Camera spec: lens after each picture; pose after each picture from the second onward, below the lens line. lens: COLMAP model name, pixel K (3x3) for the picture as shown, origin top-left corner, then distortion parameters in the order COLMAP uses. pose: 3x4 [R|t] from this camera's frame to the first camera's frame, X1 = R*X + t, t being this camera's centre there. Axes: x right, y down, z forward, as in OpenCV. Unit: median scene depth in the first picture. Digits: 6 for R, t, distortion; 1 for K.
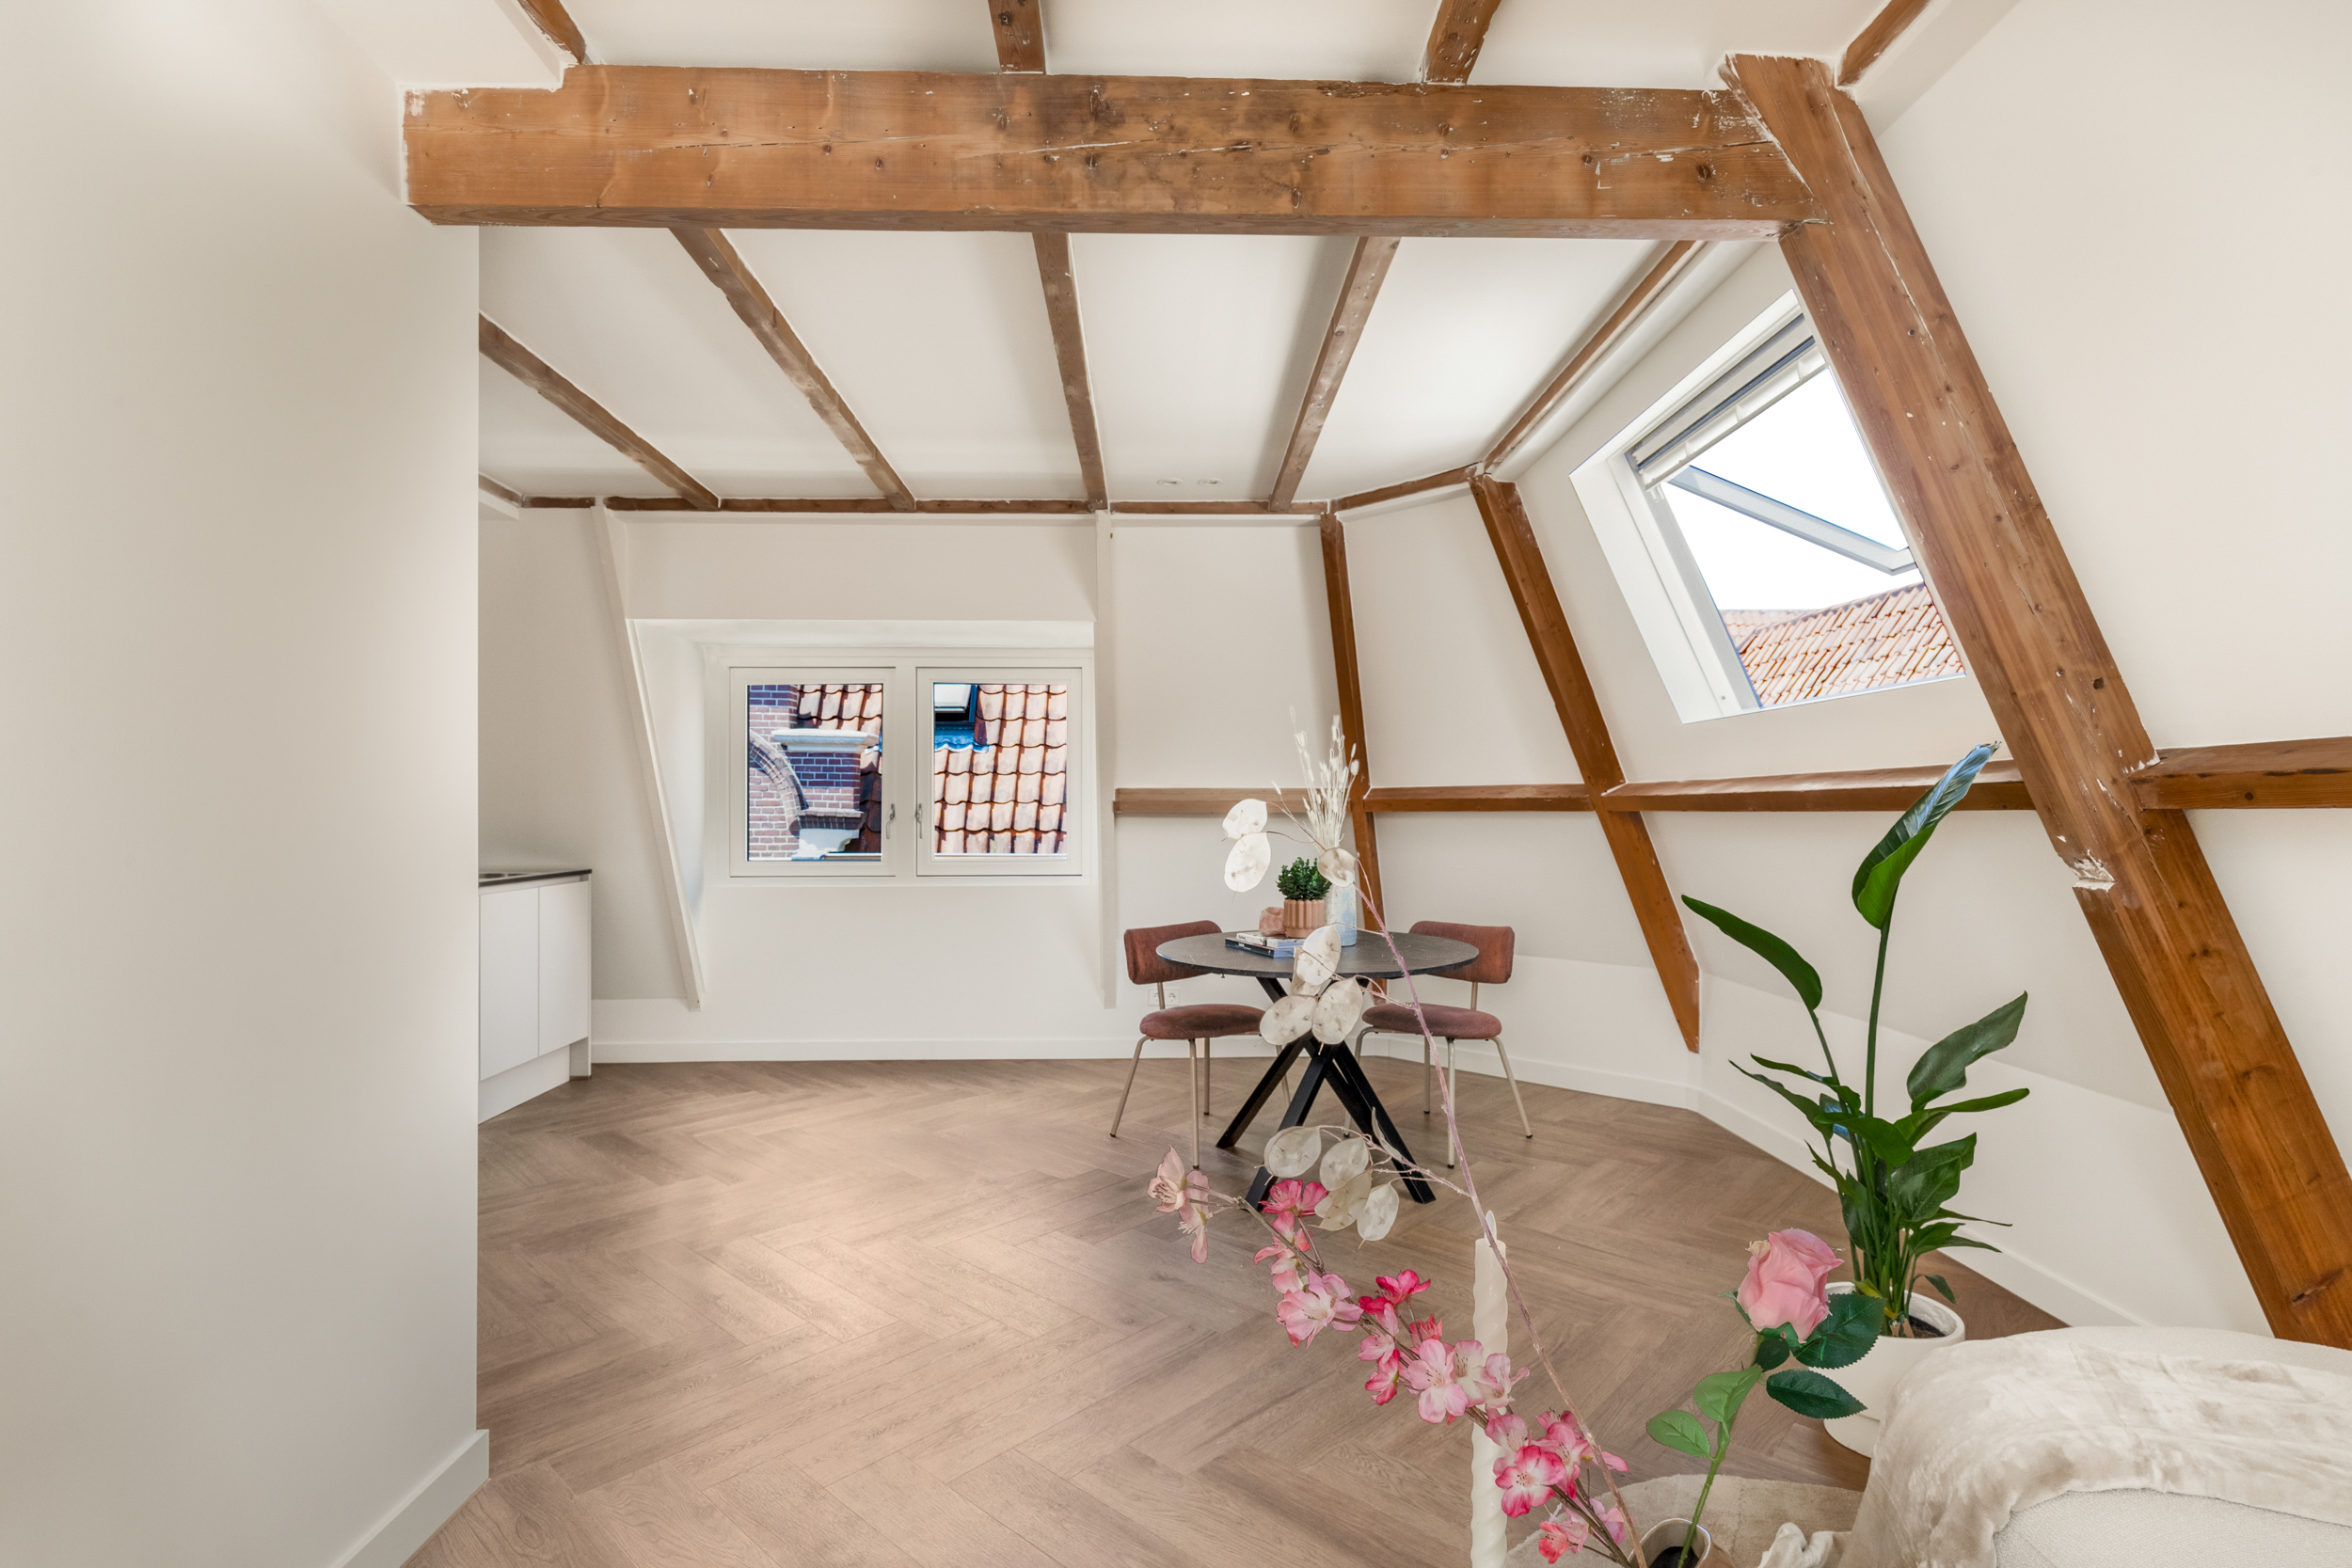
lens RADIAL K [[1119.9, 0, 1176.4], [0, 1119.9, 787.7], [0, 0, 1]] dist [0.006022, -0.001051]
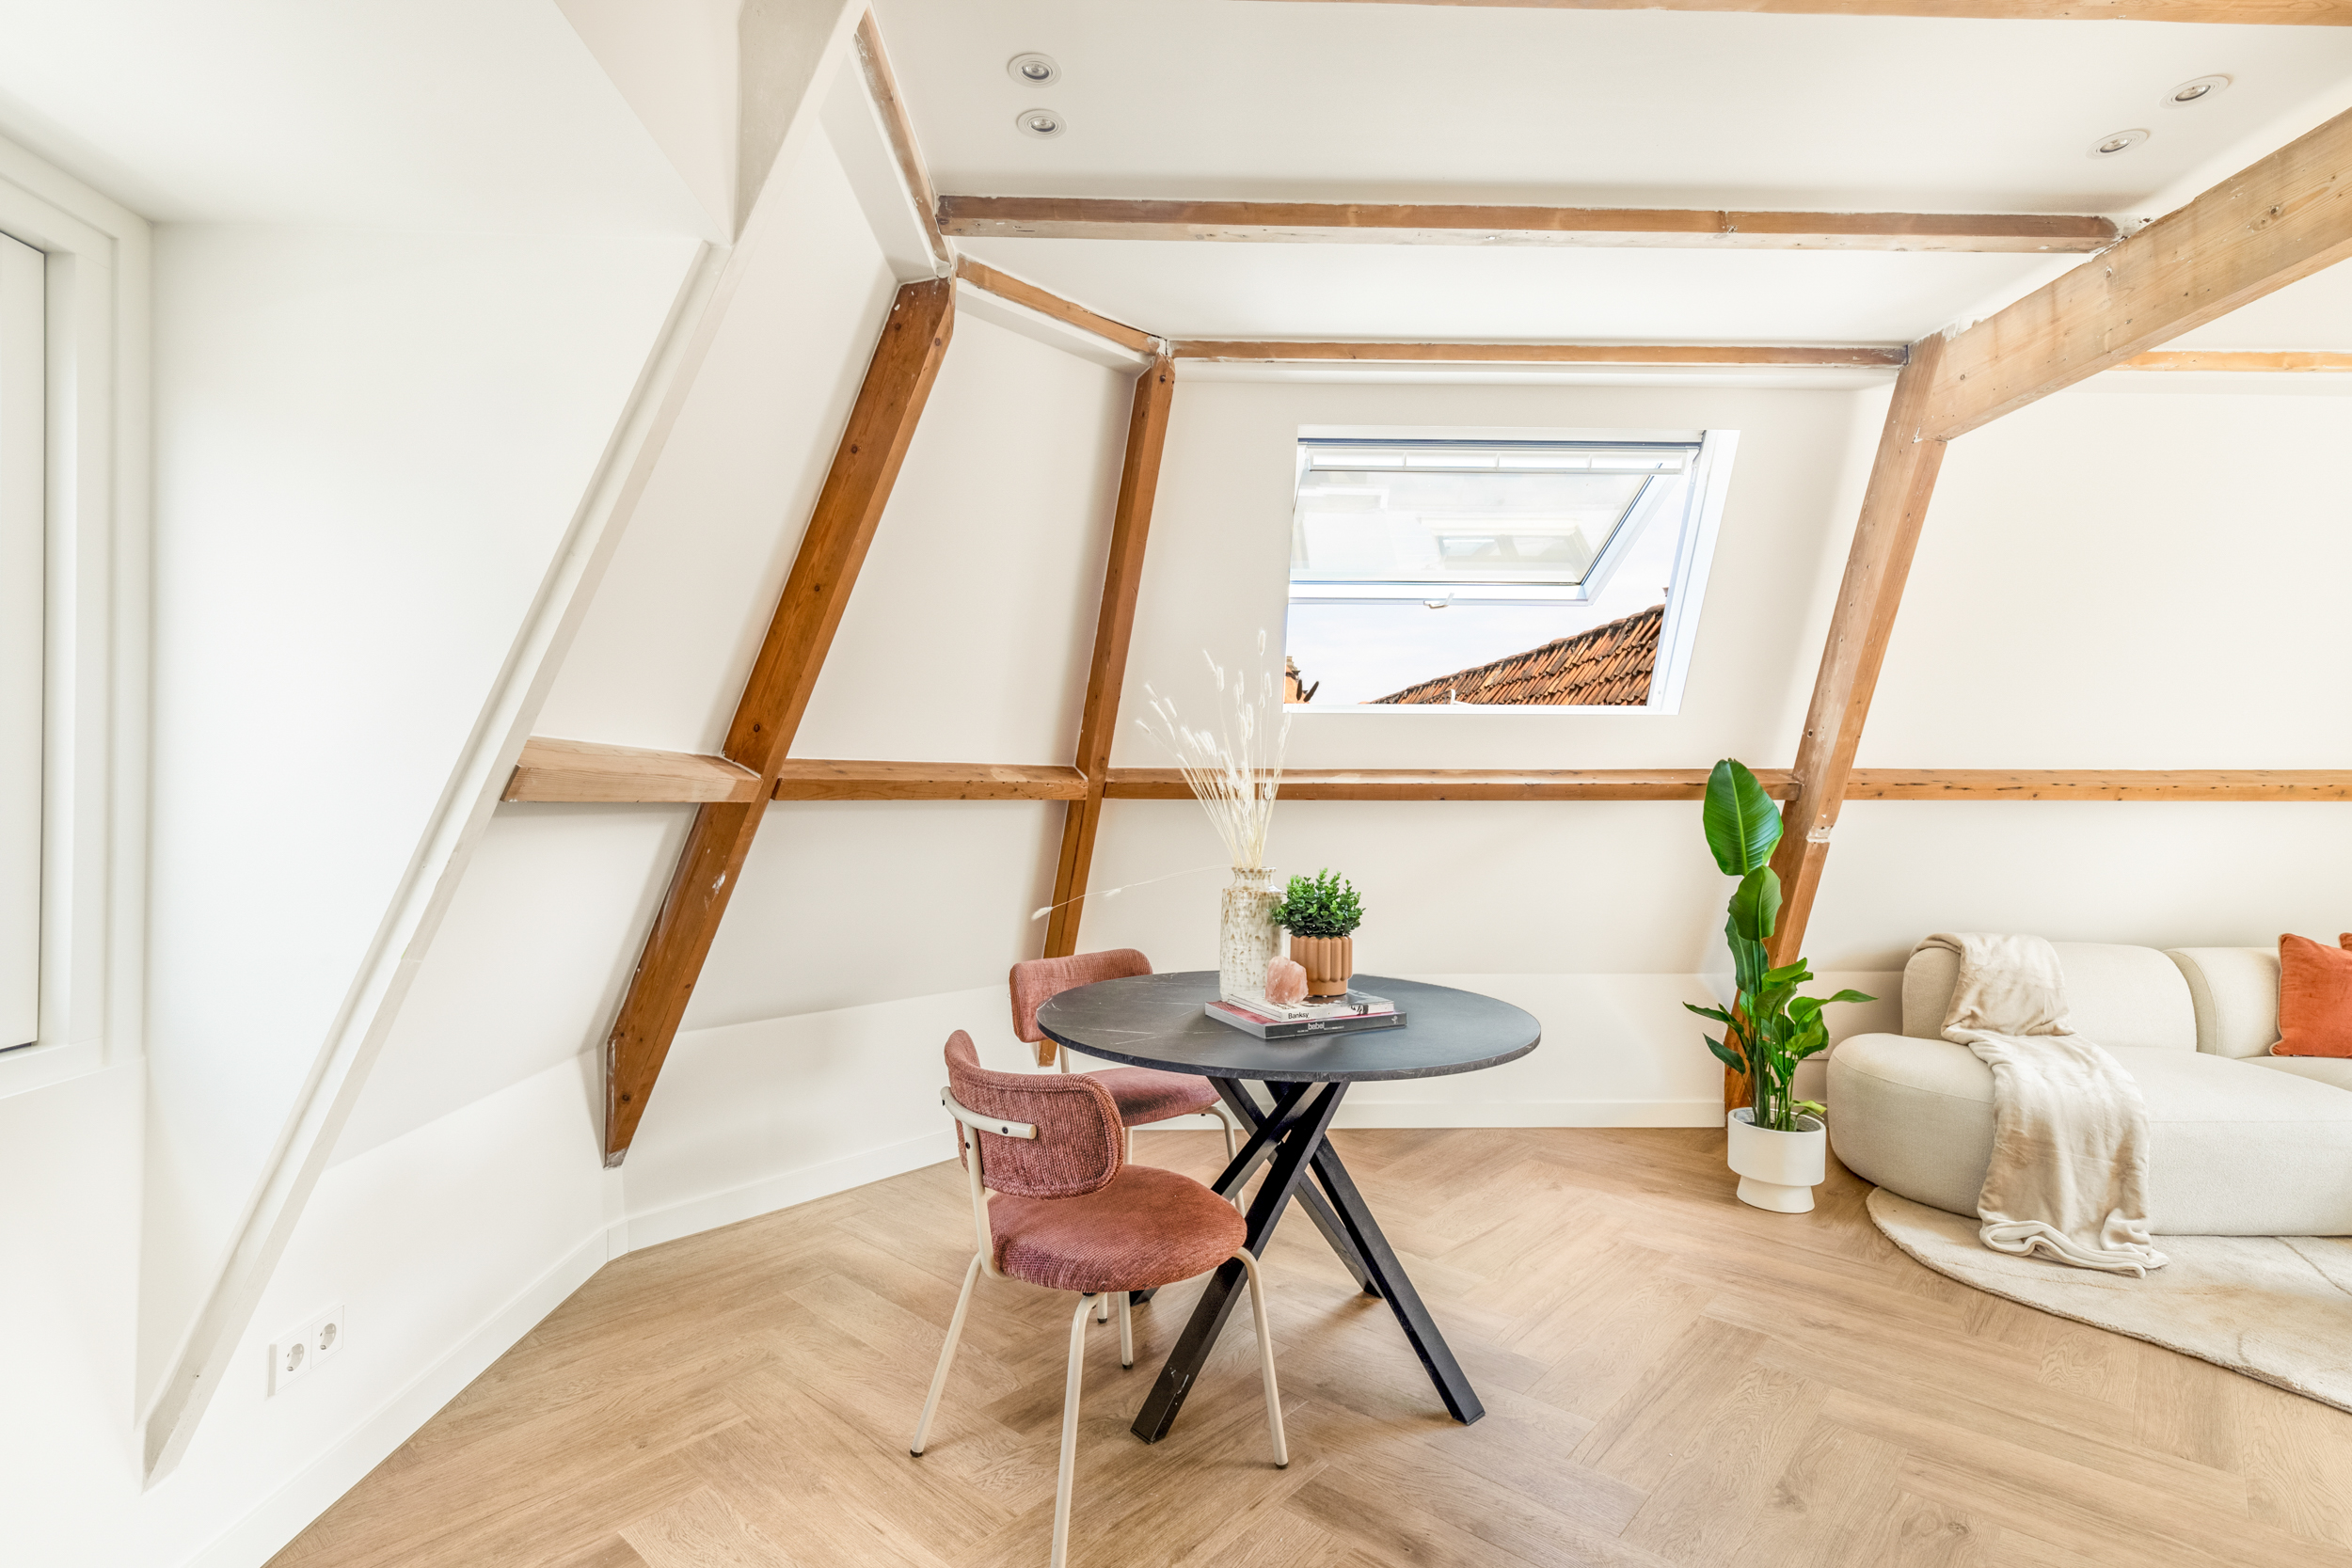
lens RADIAL K [[1119.9, 0, 1176.2], [0, 1119.9, 795.7], [0, 0, 1]] dist [0.006022, -0.001051]
pose [[-0.038495, 0.007366, 0.999232, -0.200614], [-0.019747, 0.999772, -0.008131, 0.009237], [-0.999064, -0.020045, -0.038341, 0.422384]]
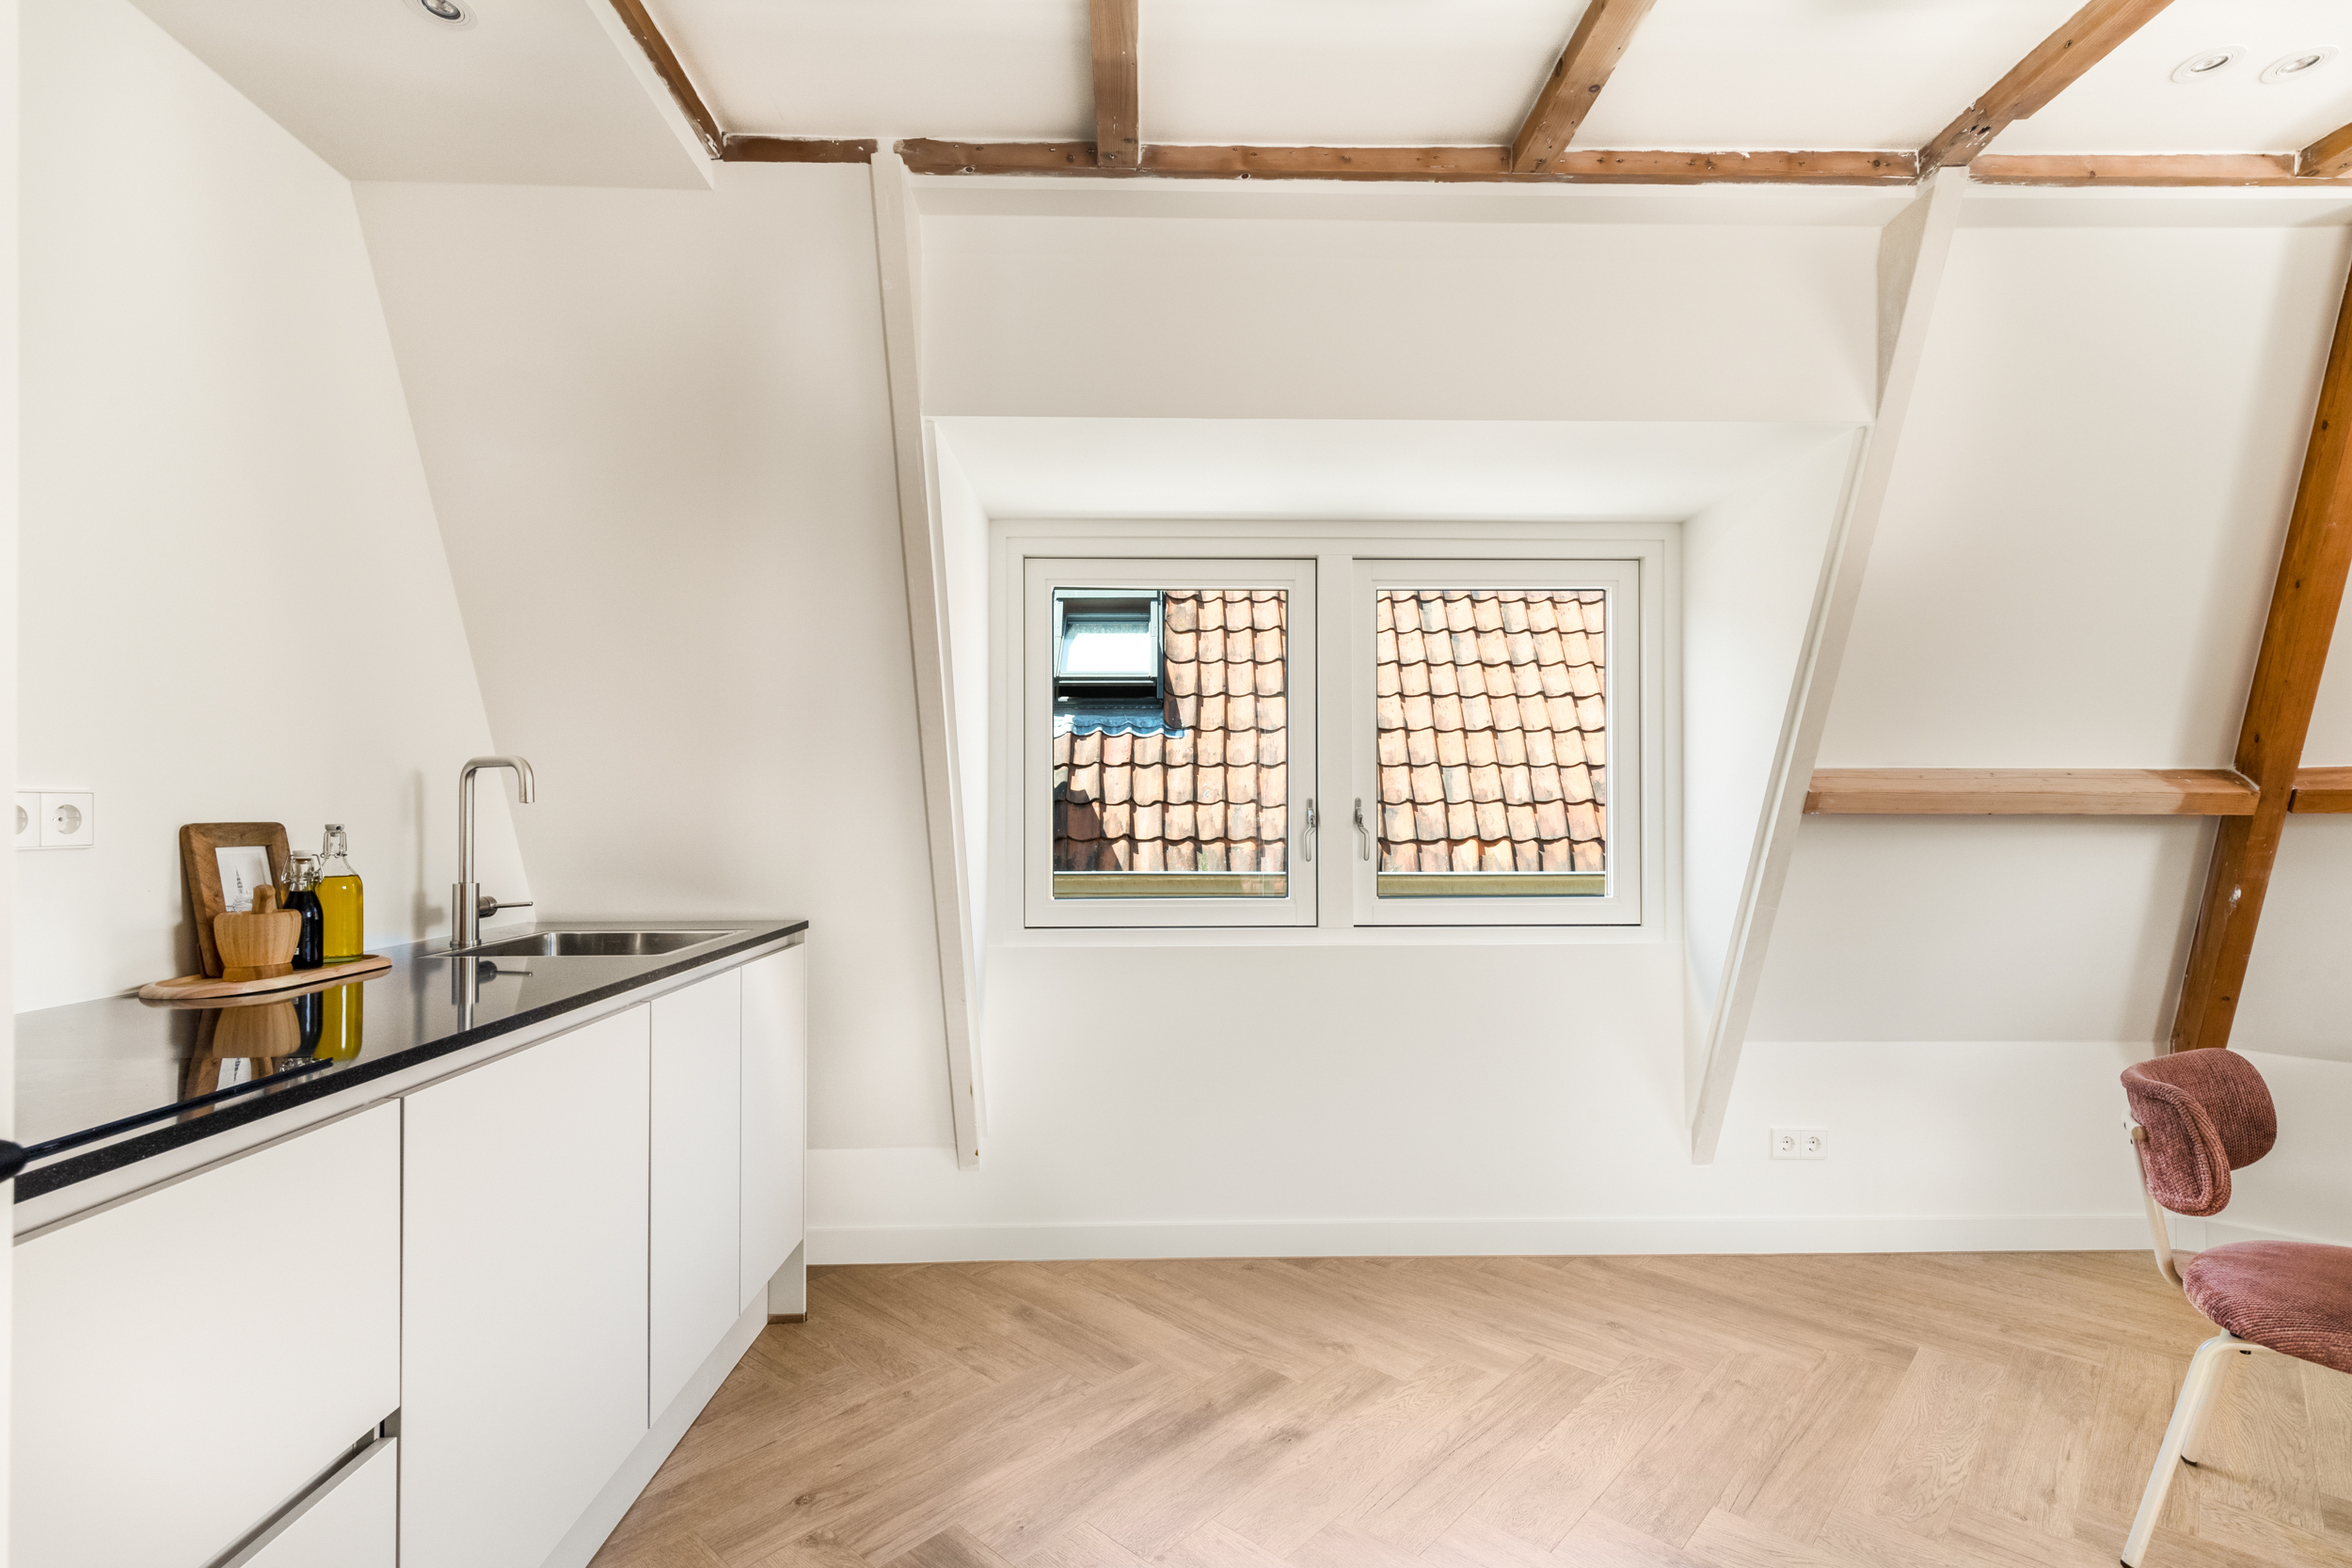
lens RADIAL K [[1119.9, 0, 1184.4], [0, 1119.9, 794.4], [0, 0, 1]] dist [0.006022, -0.001051]
pose [[0.999957, 0.003649, 0.008473, -0.178333], [-0.003665, 0.999992, 0.001826, 0.005955], [-0.008466, -0.001857, 0.999962, 0.240411]]
